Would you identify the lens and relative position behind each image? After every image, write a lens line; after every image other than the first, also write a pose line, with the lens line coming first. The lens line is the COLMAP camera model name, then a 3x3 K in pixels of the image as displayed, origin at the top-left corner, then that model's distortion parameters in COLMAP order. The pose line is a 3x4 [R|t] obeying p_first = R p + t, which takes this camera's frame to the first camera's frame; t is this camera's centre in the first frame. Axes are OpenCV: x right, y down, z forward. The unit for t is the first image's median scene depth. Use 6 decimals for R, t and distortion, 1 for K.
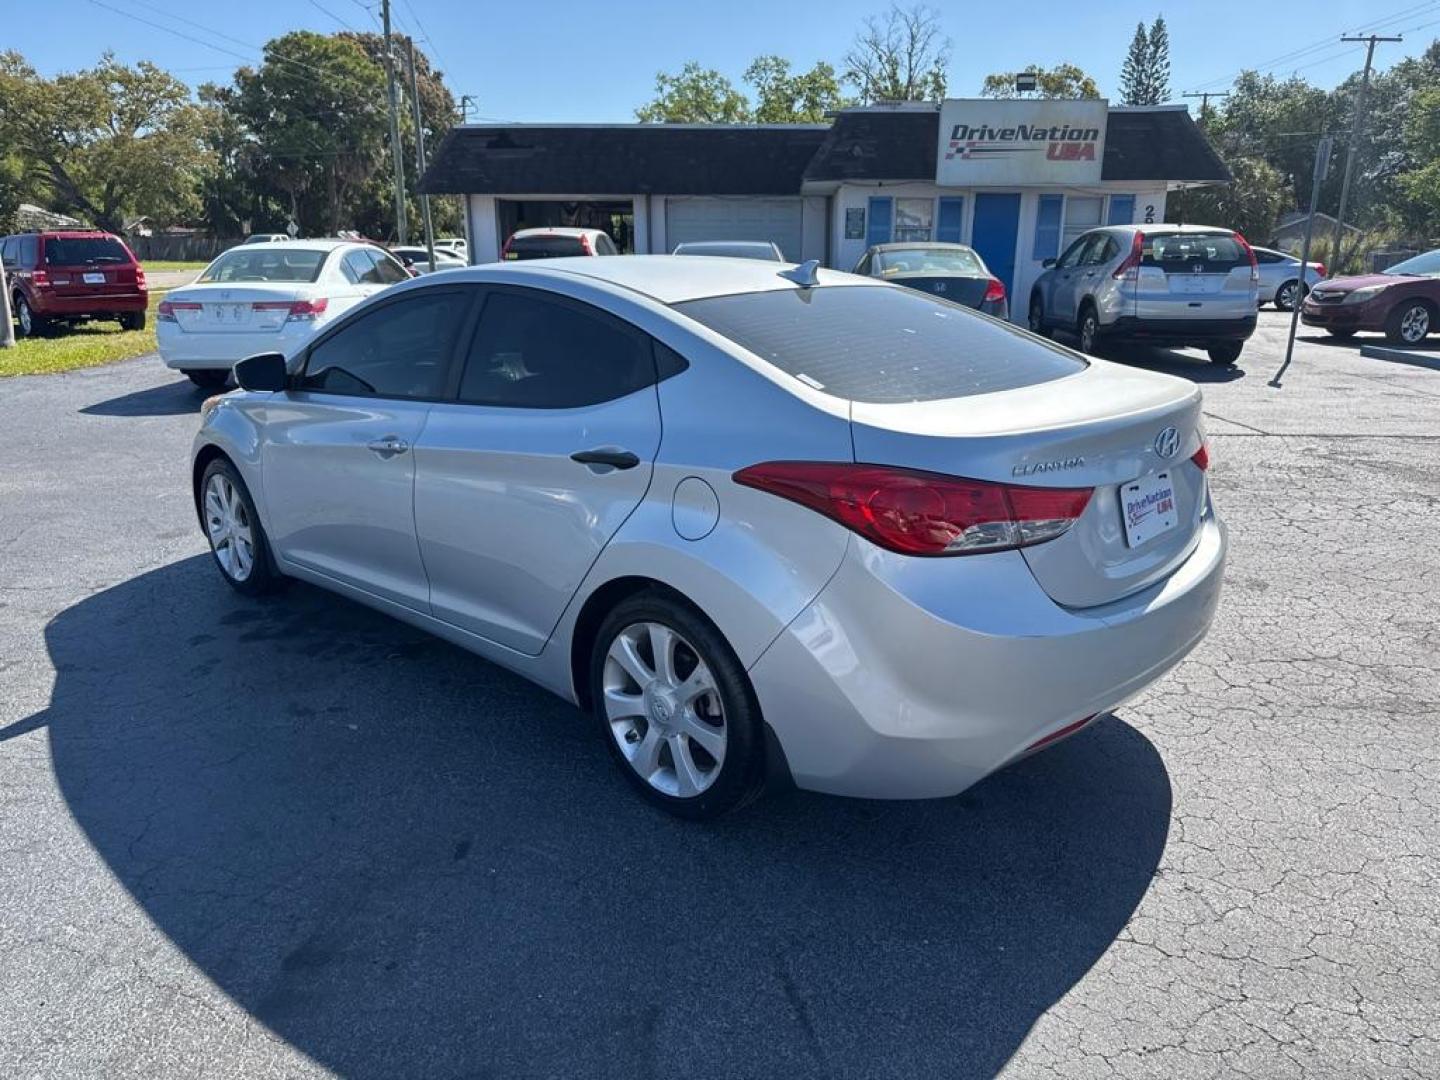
lens RADIAL K [[1029.0, 0, 716.4], [0, 1029.0, 541.5], [0, 0, 1]] dist [0.017193, -0.021256]
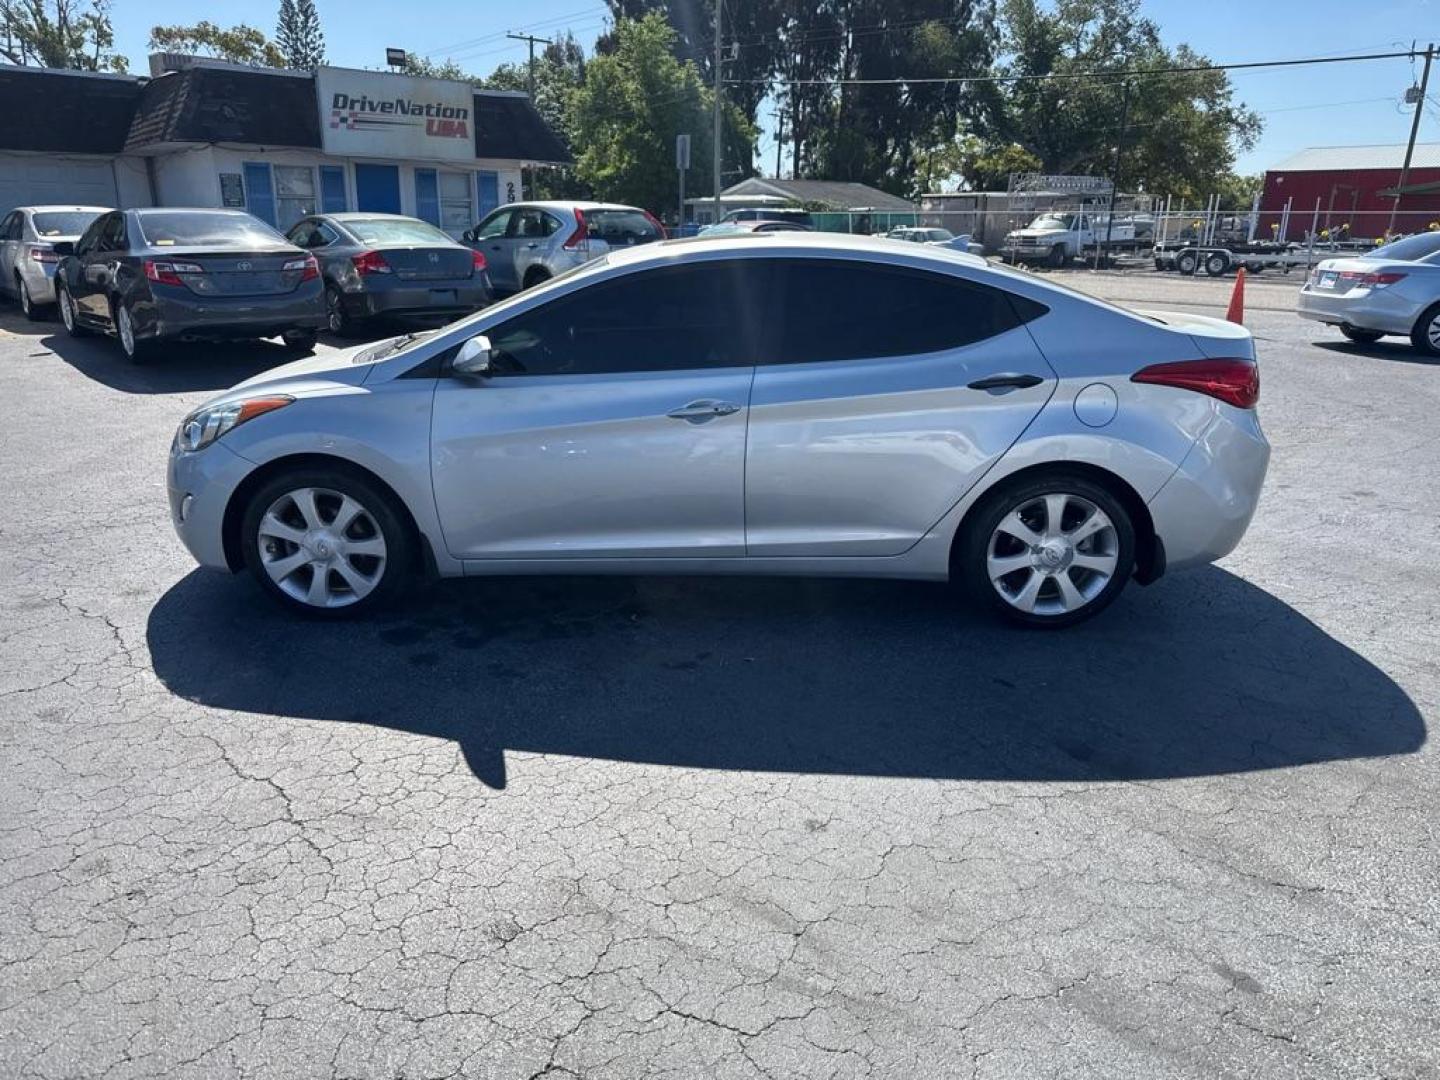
lens RADIAL K [[1029.0, 0, 709.5], [0, 1029.0, 544.6], [0, 0, 1]] dist [0.017193, -0.021256]
pose [[0.746360, -0.190578, 0.637673, -0.210803], [0.171999, 0.980809, 0.091815, -0.010191], [-0.642933, 0.041152, 0.764816, 0.034855]]
